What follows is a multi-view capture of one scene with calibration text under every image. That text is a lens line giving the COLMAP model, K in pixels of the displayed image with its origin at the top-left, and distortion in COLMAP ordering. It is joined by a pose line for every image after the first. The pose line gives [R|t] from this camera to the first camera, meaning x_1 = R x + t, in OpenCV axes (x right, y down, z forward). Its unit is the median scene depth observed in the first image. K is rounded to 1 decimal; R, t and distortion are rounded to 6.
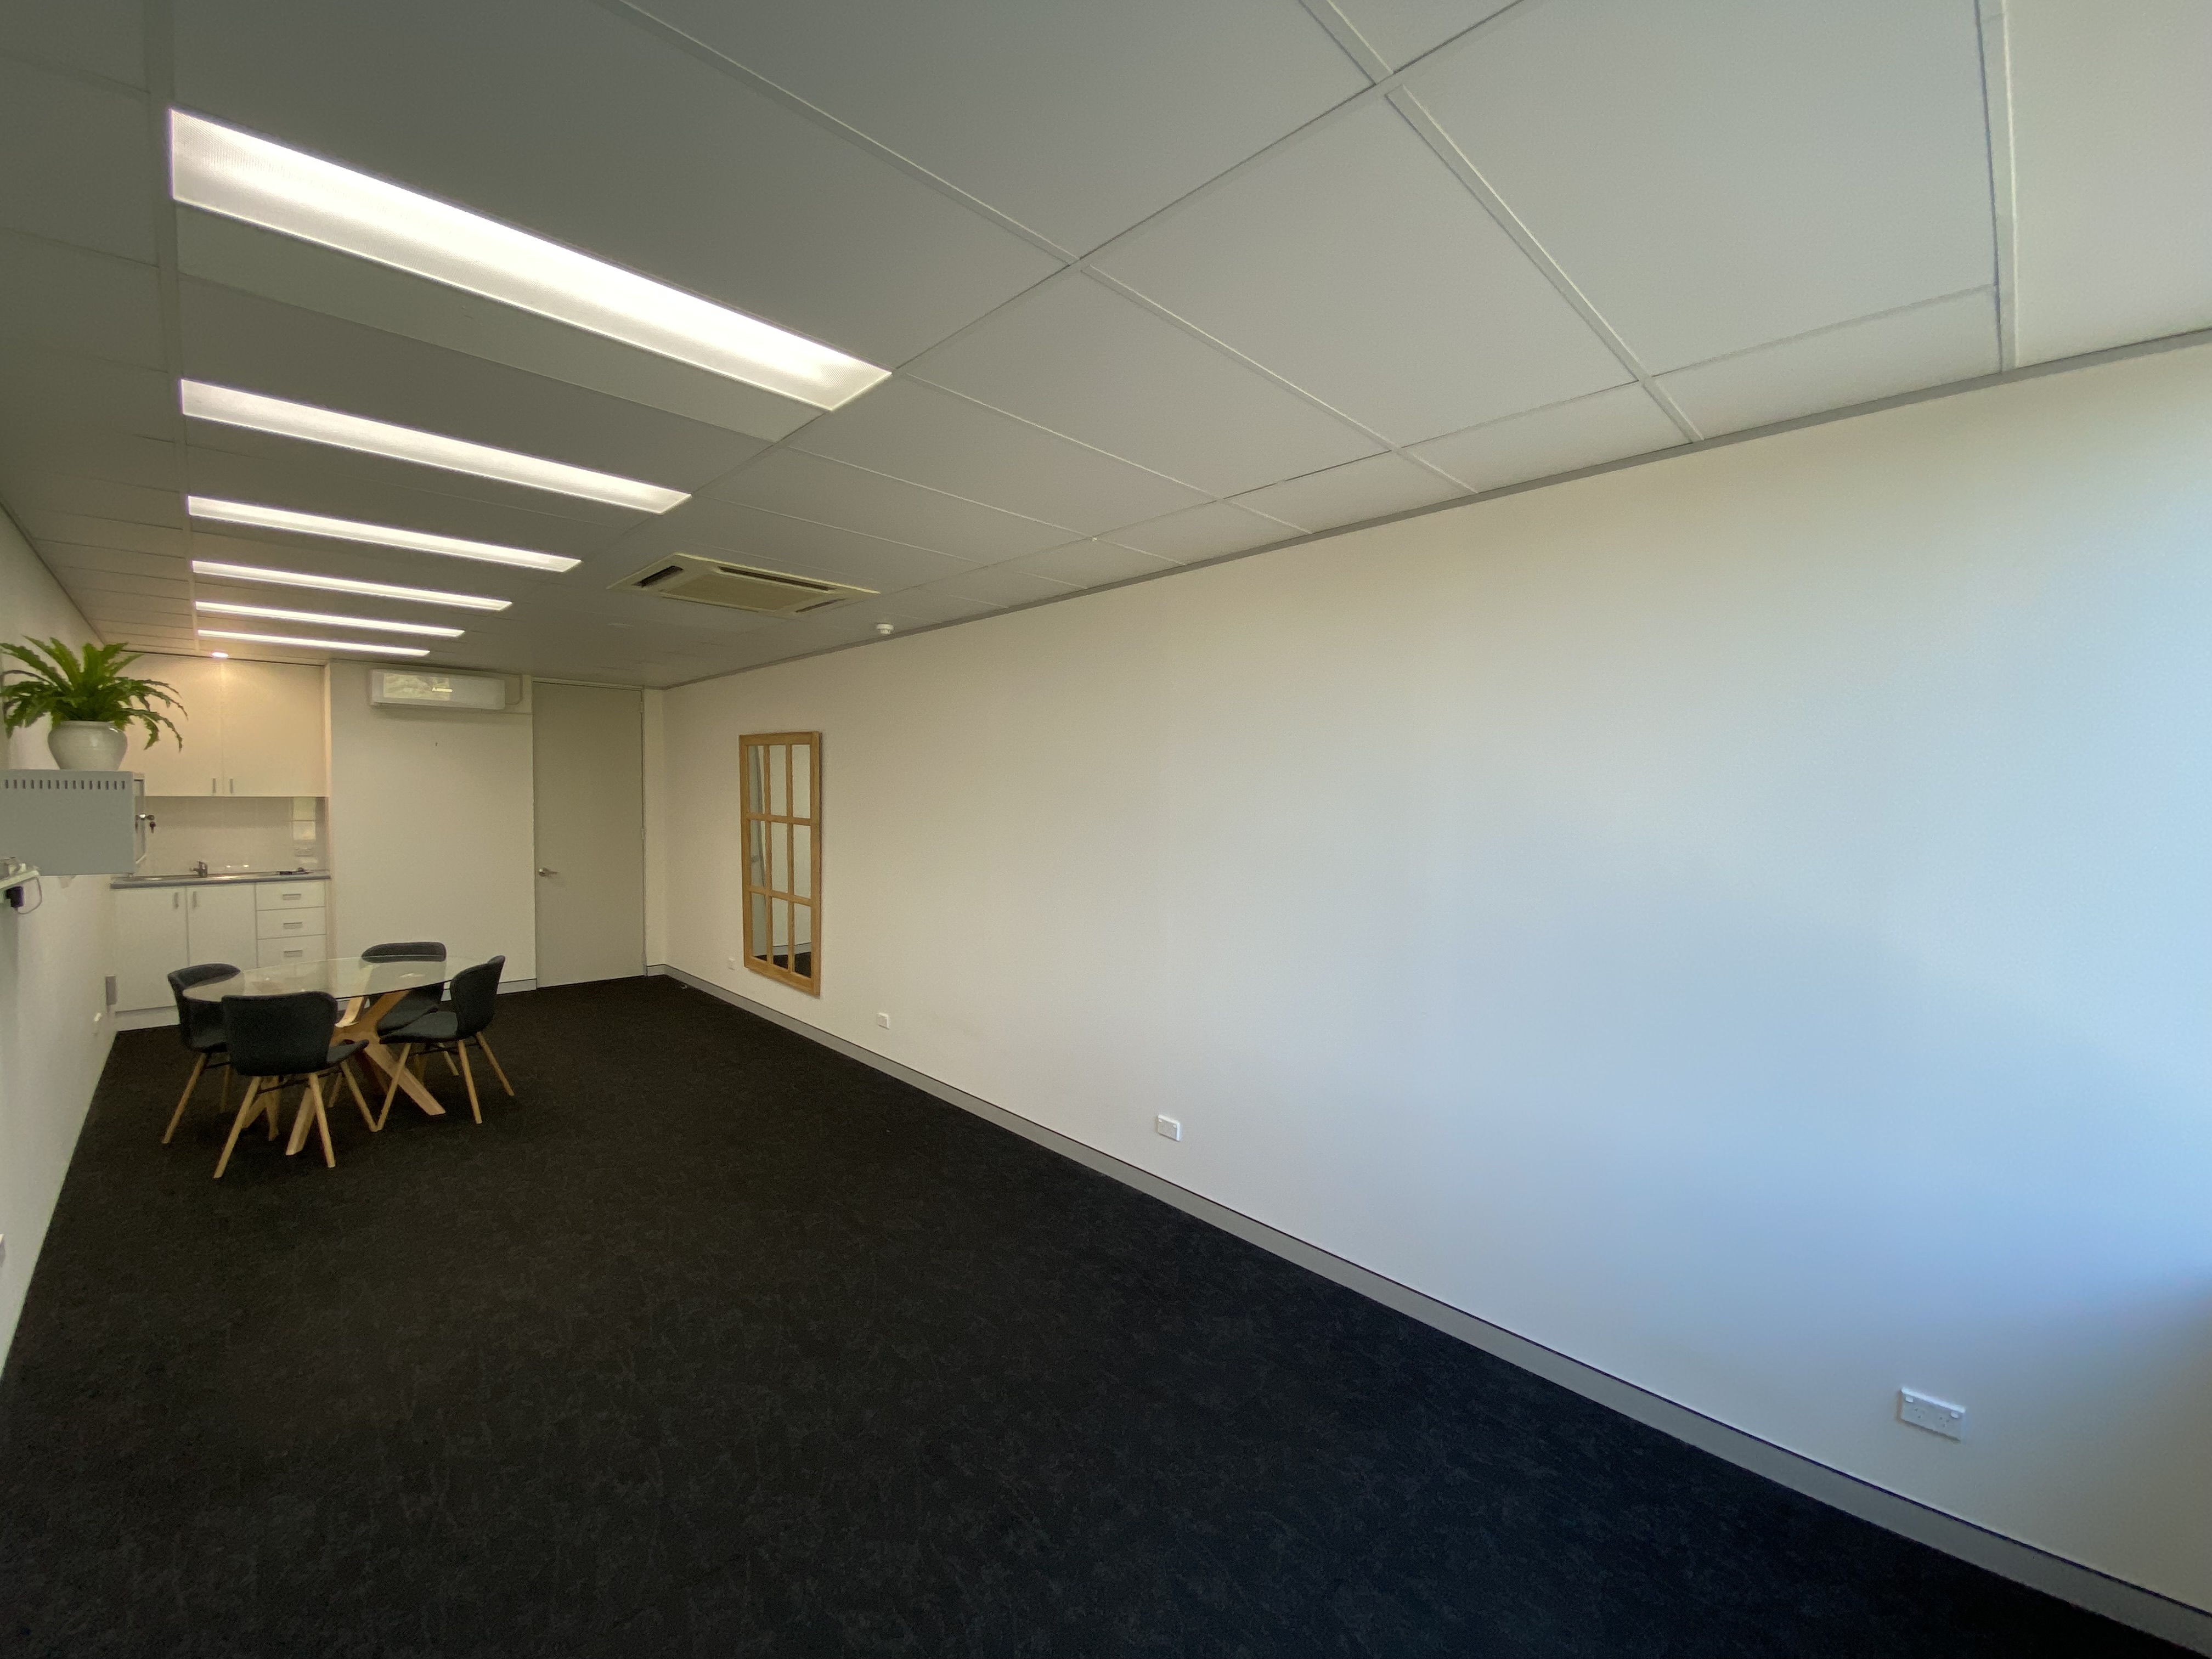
lens RADIAL K [[894.1, 0, 1100.4], [0, 894.1, 833.4], [0, 0, 1]] dist [-0.001101, -0.000415]
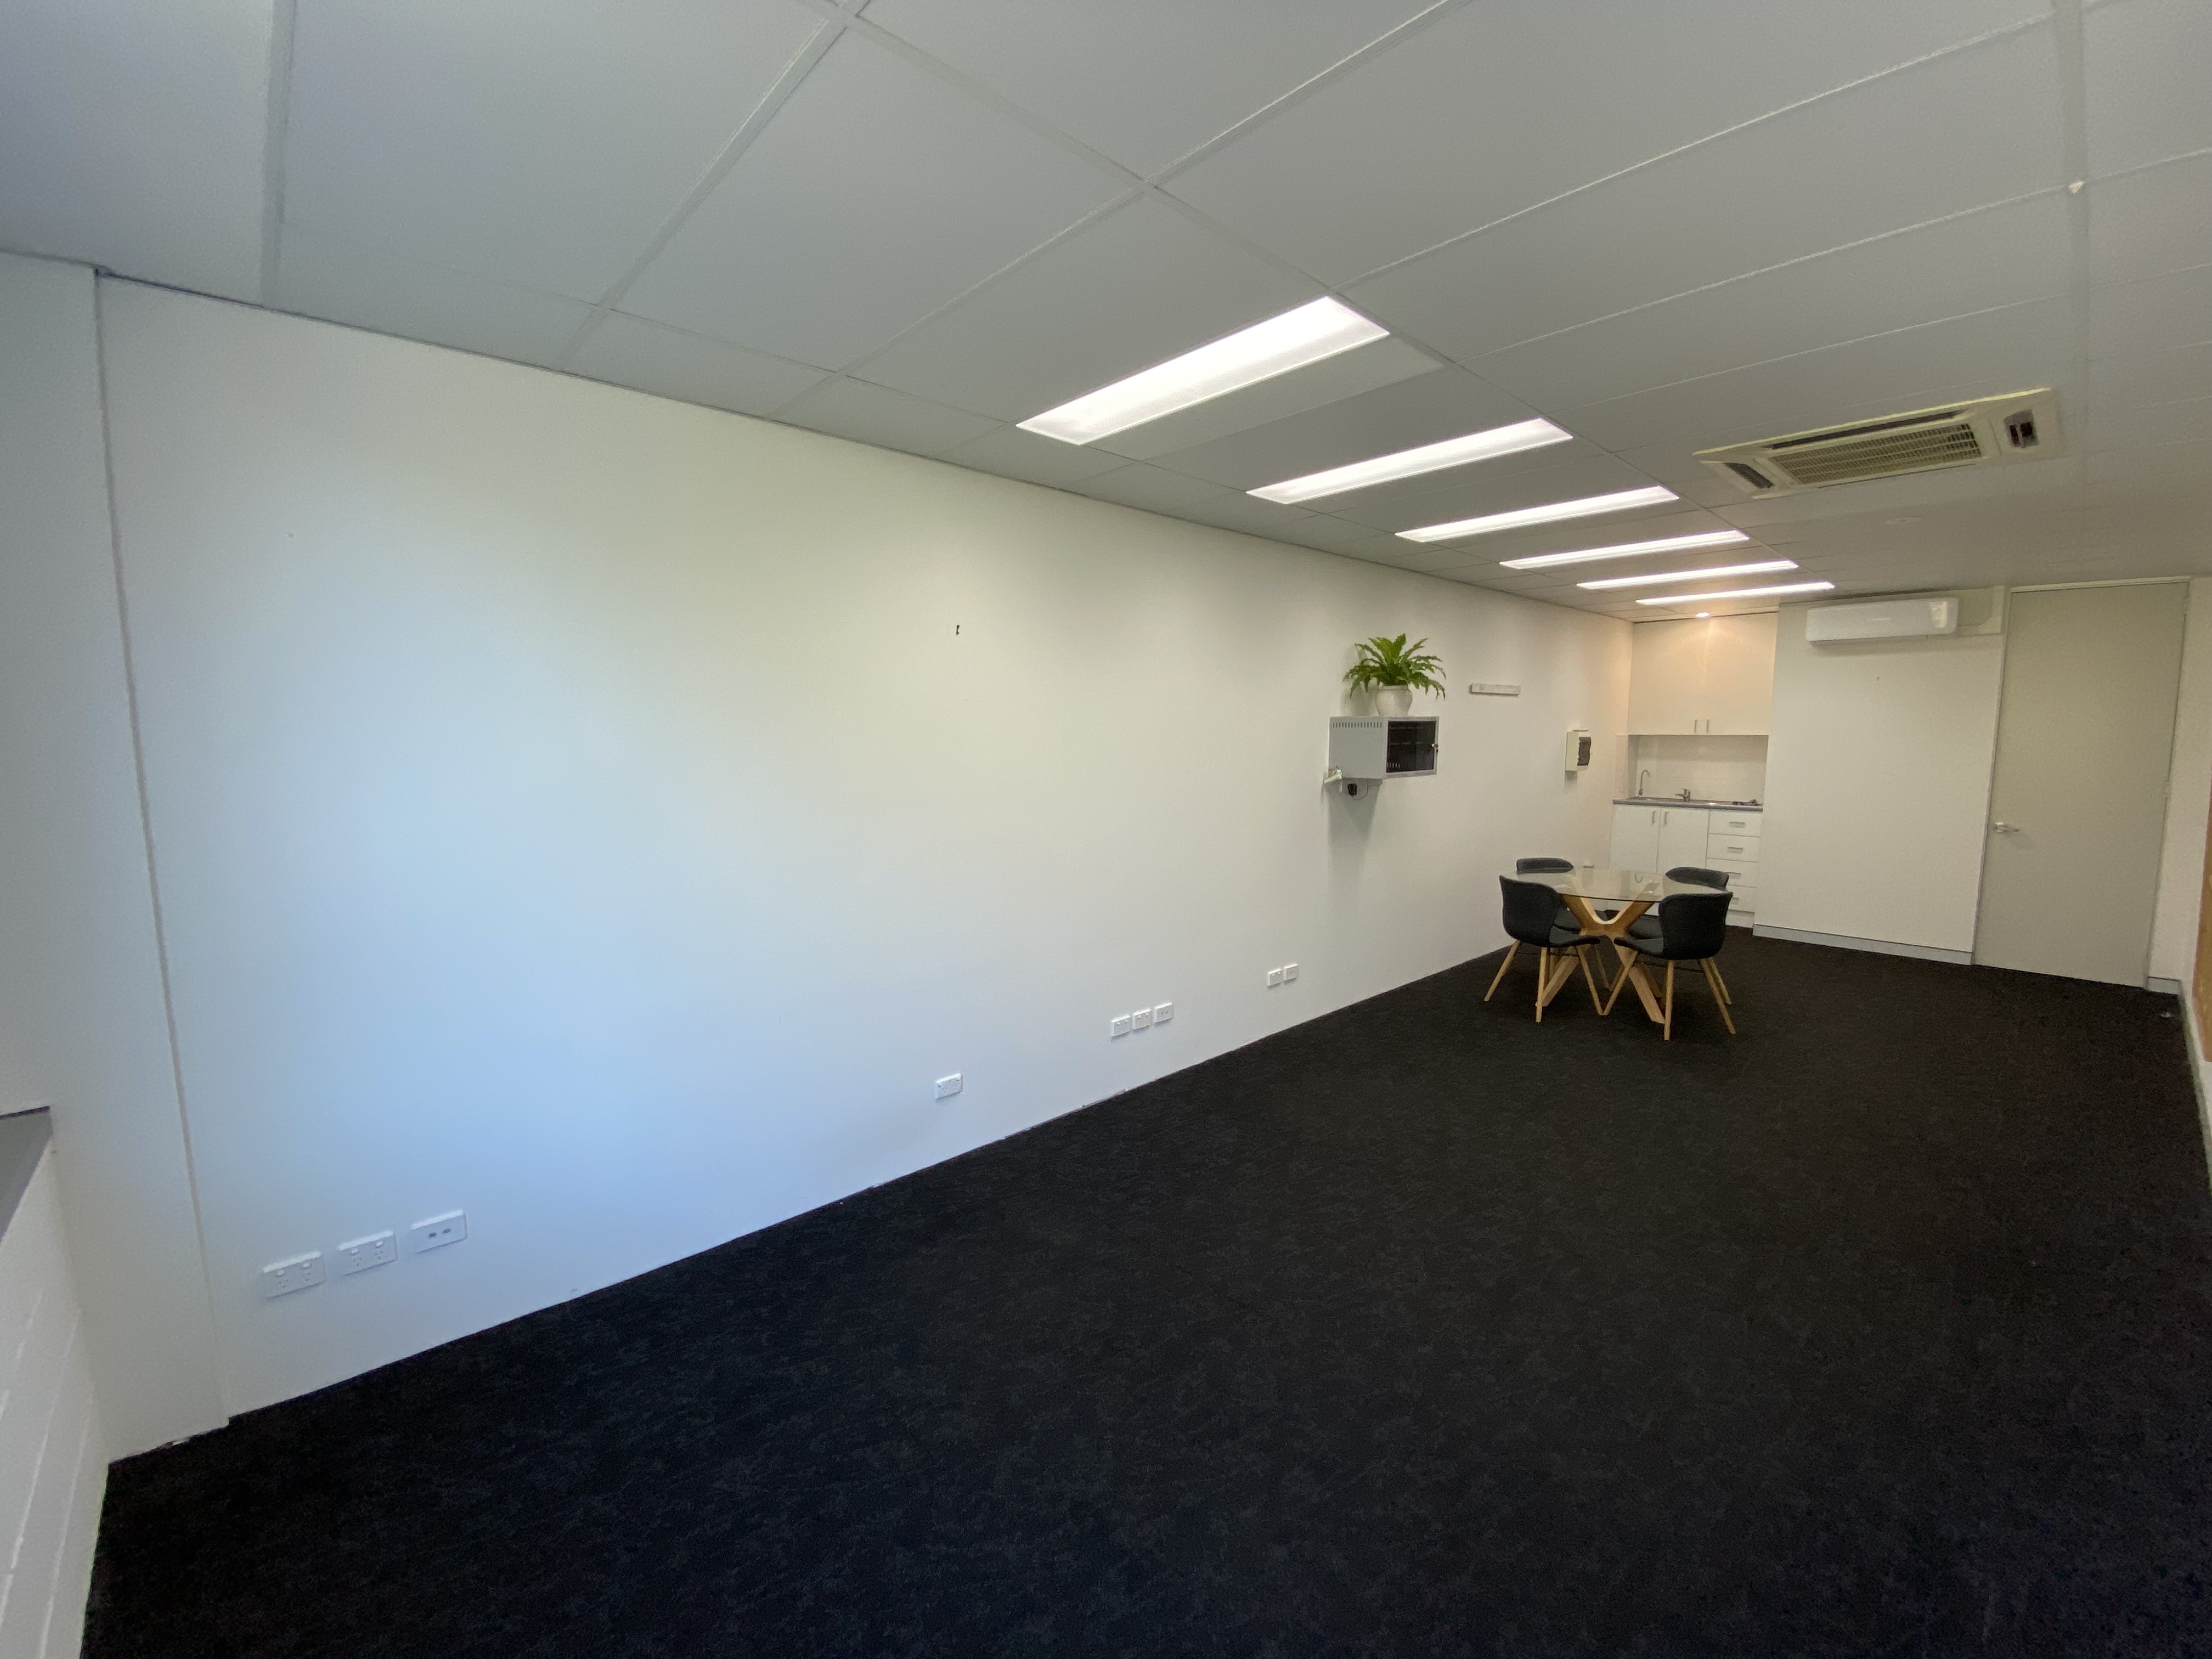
lens RADIAL K [[894.1, 0, 1100.4], [0, 894.1, 833.4], [0, 0, 1]] dist [-0.001101, -0.000415]
pose [[-0.002832, 0.105090, -0.994459, 0.219808], [-0.042749, 0.993541, 0.105115, -0.002016], [0.999082, 0.042810, 0.001679, 0.203593]]
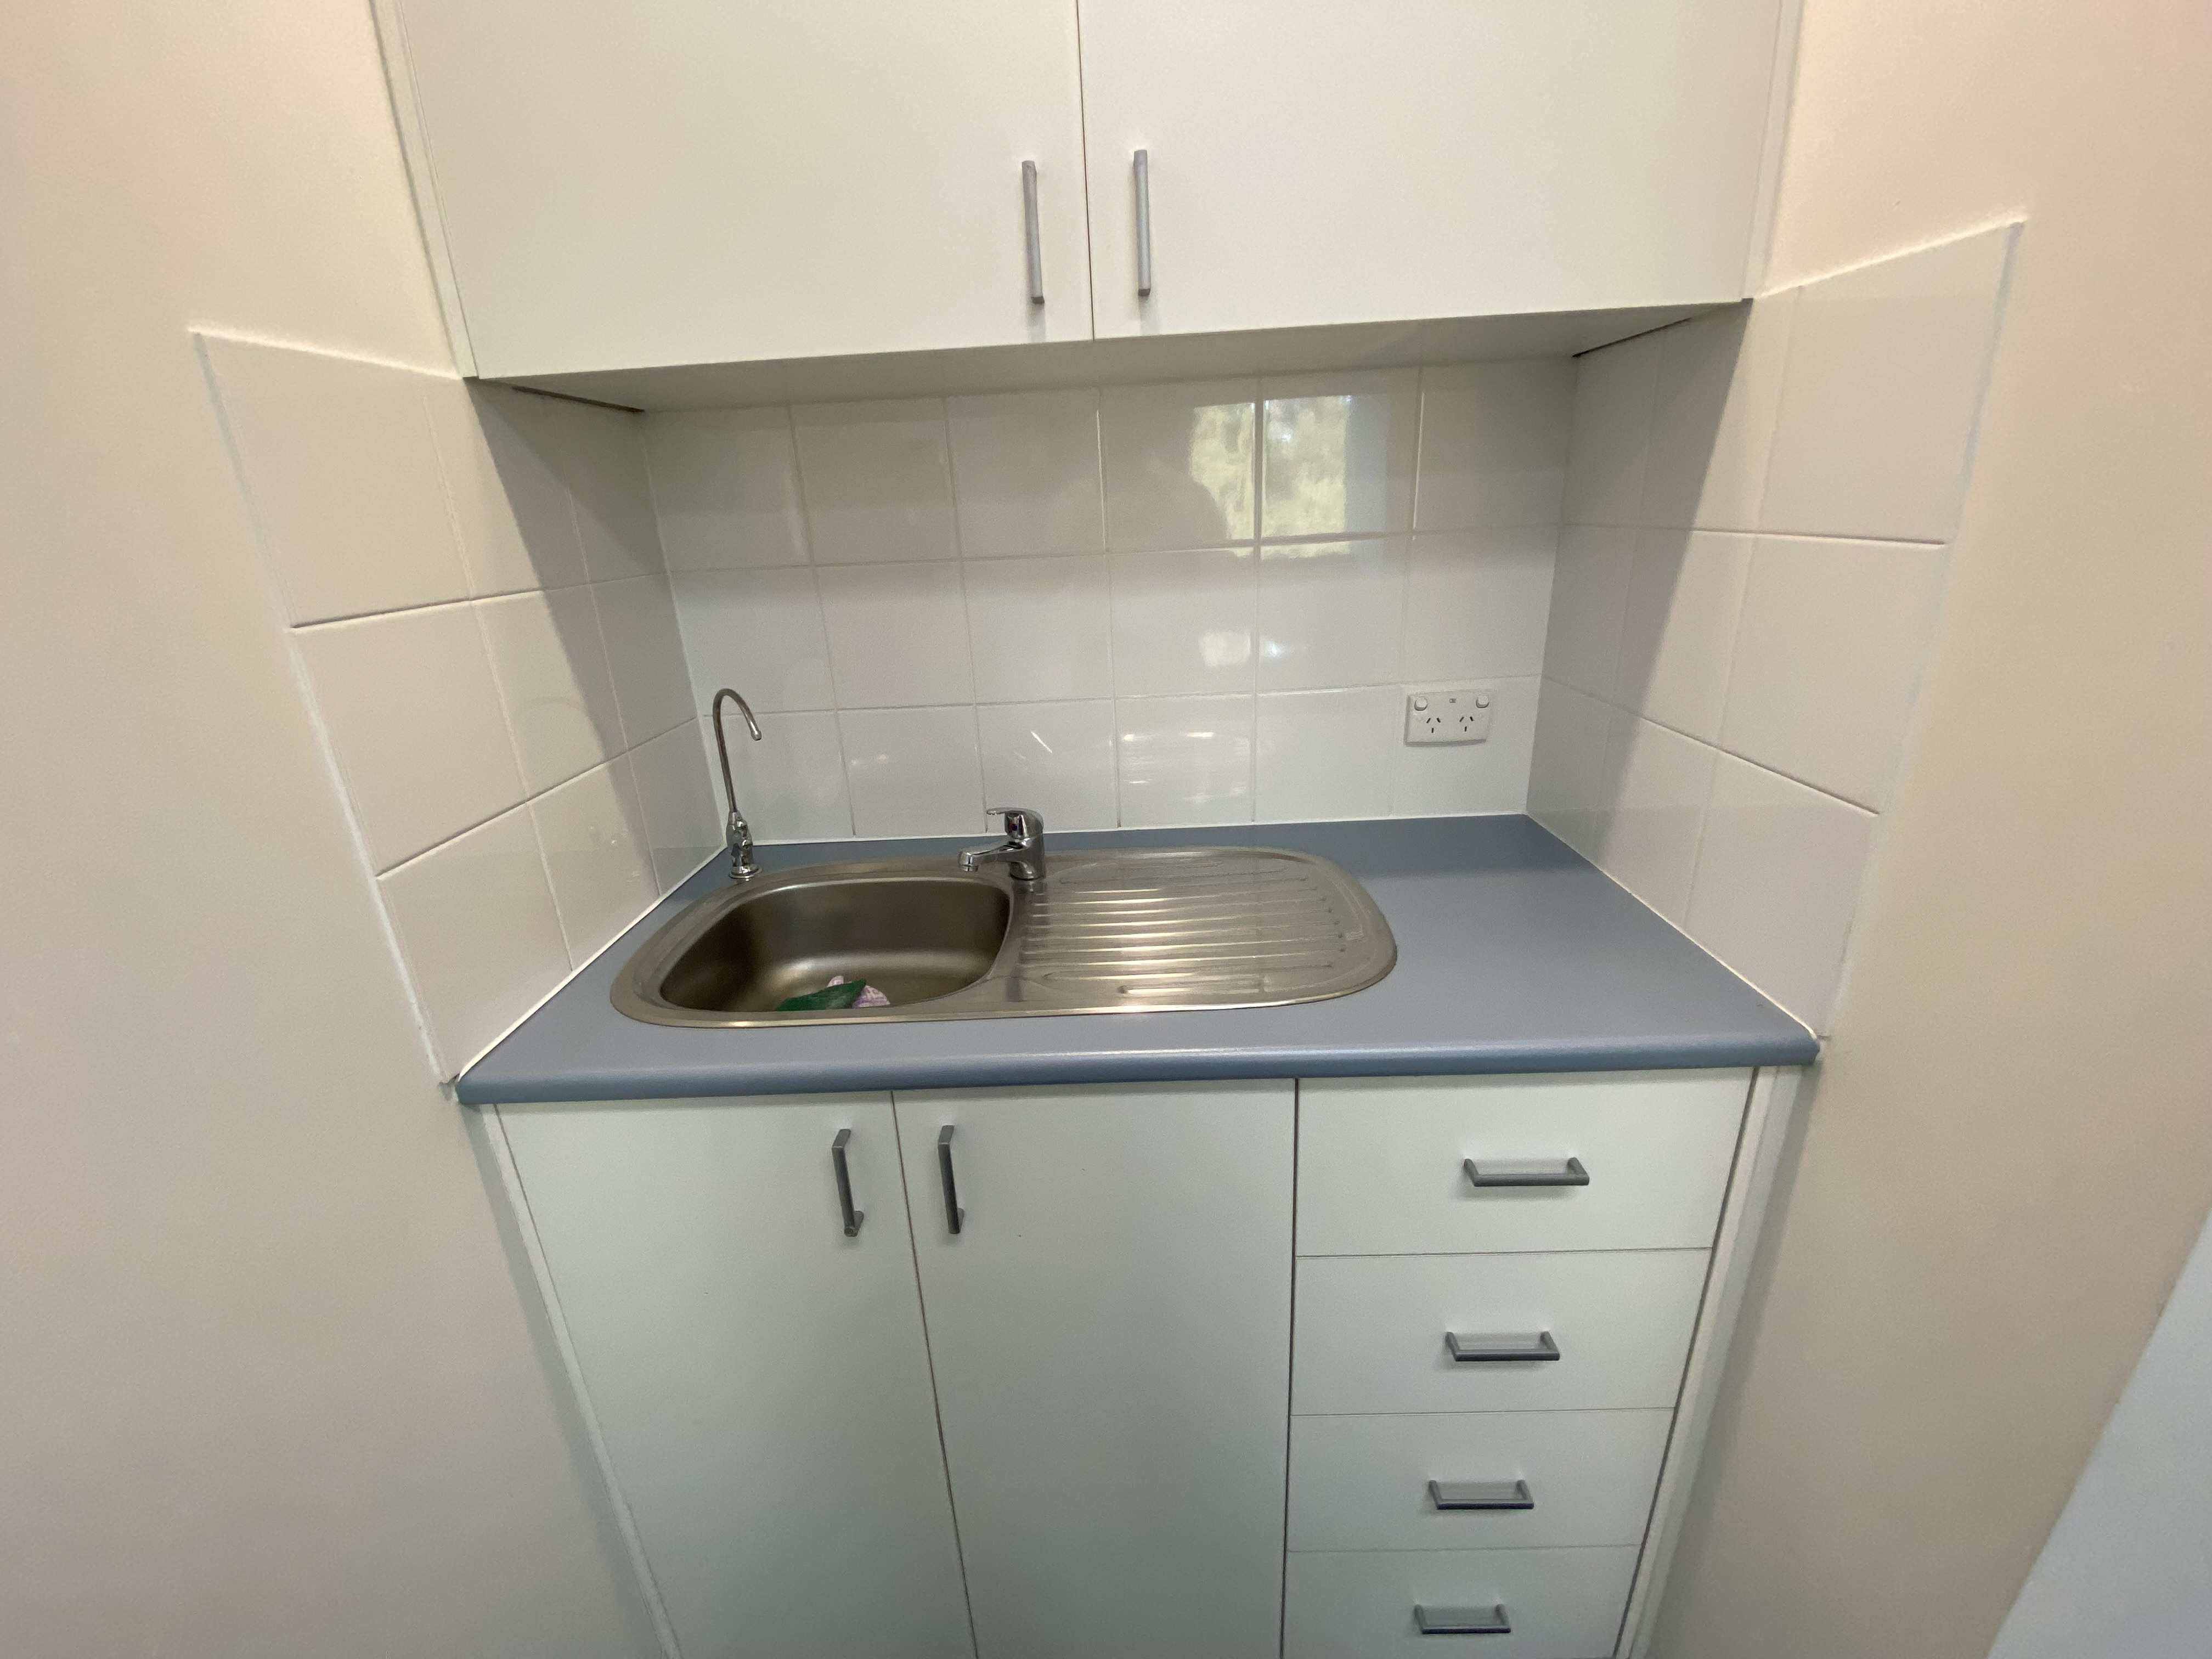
lens RADIAL K [[894.1, 0, 1100.4], [0, 894.1, 833.4], [0, 0, 1]] dist [-0.001101, -0.000415]
pose [[0.695785, 0.215803, -0.685064, -0.889304], [0.014488, 0.949385, 0.313781, -0.016582], [0.718104, -0.228249, 0.657441, 0.910869]]
